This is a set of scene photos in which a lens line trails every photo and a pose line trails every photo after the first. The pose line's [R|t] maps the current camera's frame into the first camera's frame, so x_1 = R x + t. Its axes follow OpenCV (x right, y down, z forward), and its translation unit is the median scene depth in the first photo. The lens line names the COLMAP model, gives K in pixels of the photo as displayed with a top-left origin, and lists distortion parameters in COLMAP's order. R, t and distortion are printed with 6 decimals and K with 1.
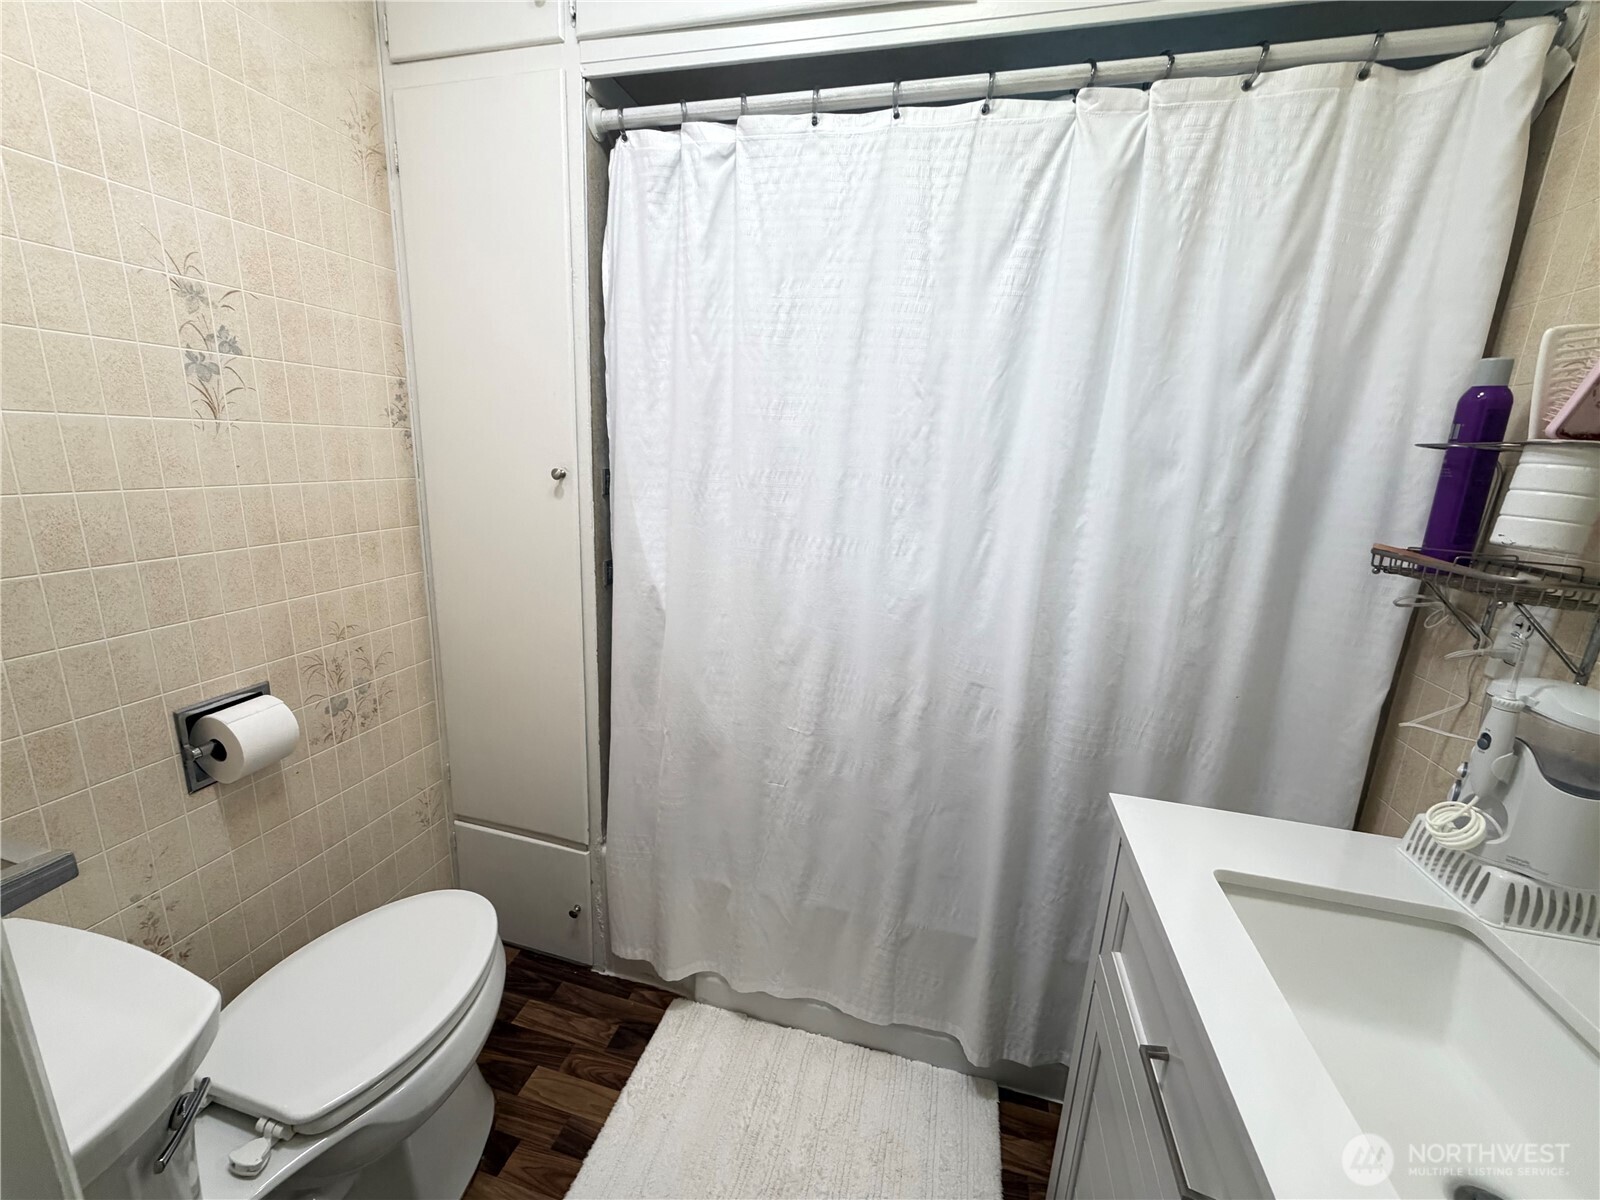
lens RADIAL K [[637.4, 0, 797.1], [0, 637.4, 603.0], [0, 0, 1]] dist [0.000208, -0.000480]
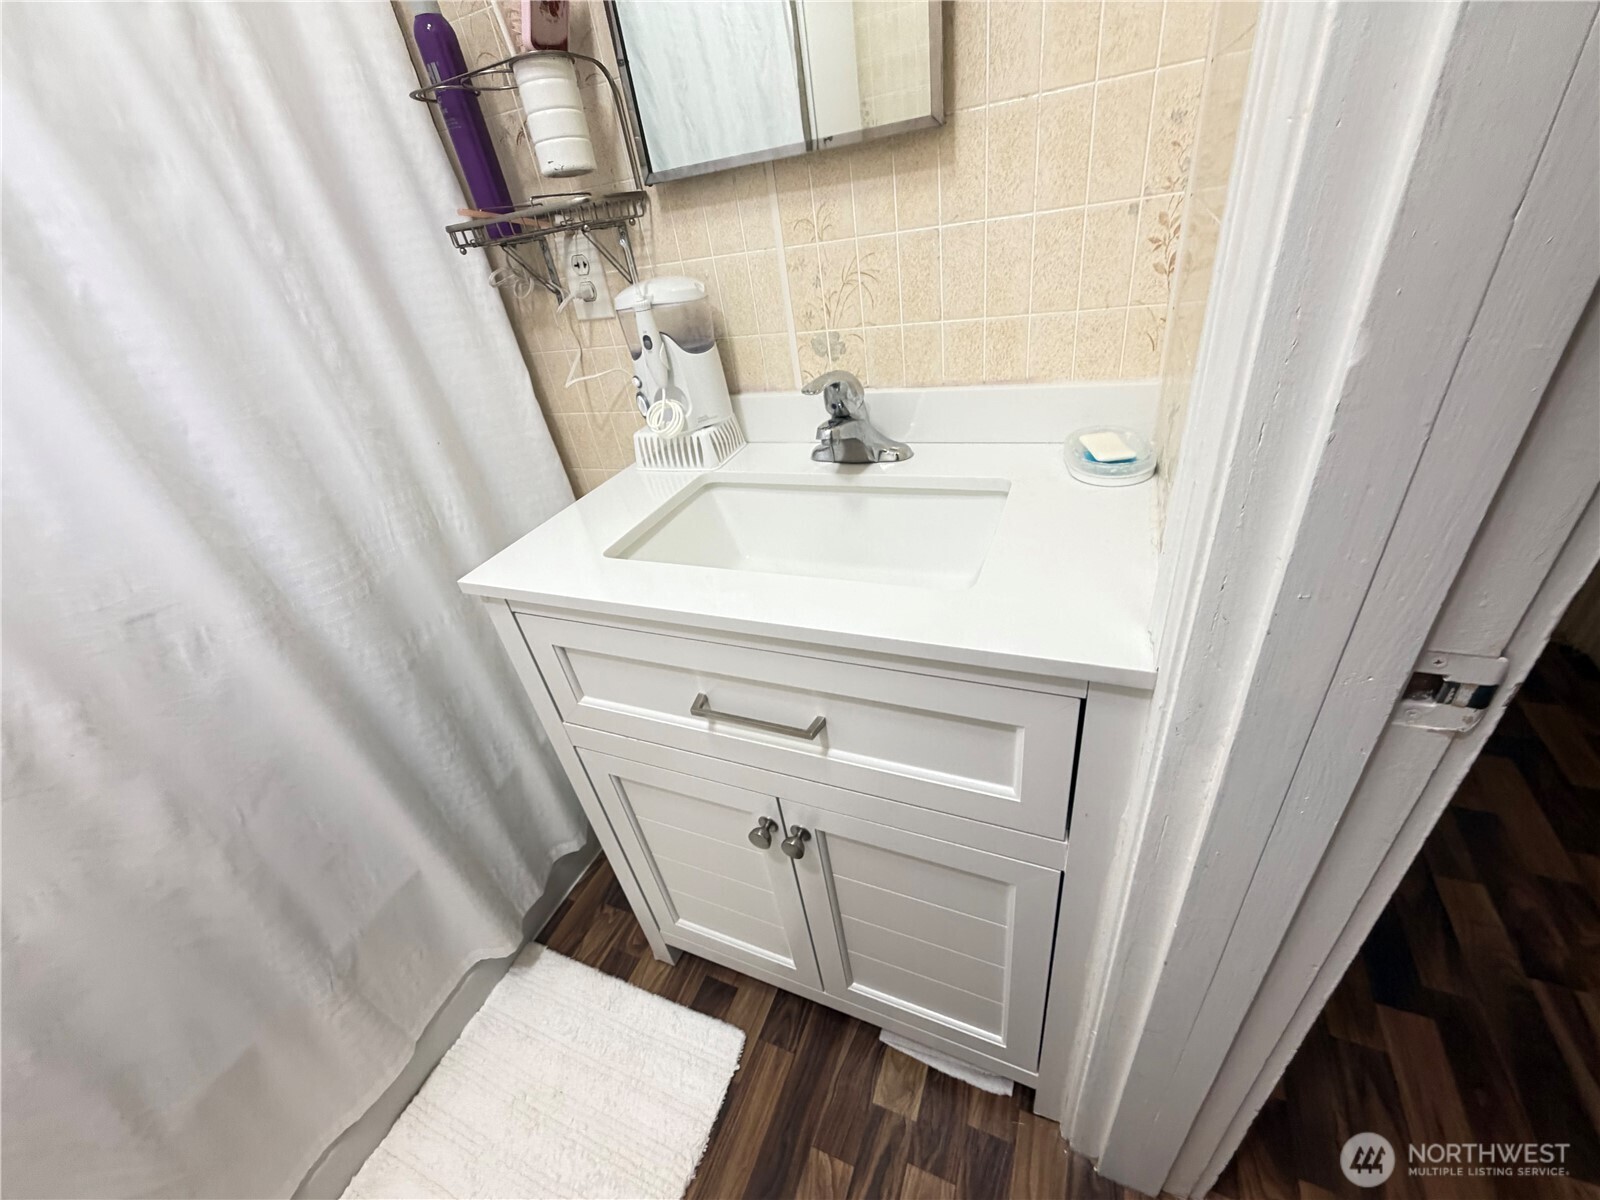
lens RADIAL K [[637.4, 0, 793.7], [0, 637.4, 601.2], [0, 0, 1]] dist [0.000208, -0.000480]
pose [[0.145357, -0.588580, 0.795264, -0.096024], [0.382301, 0.774782, 0.503545, 0.055396], [-0.912533, 0.230837, 0.337635, 0.266126]]
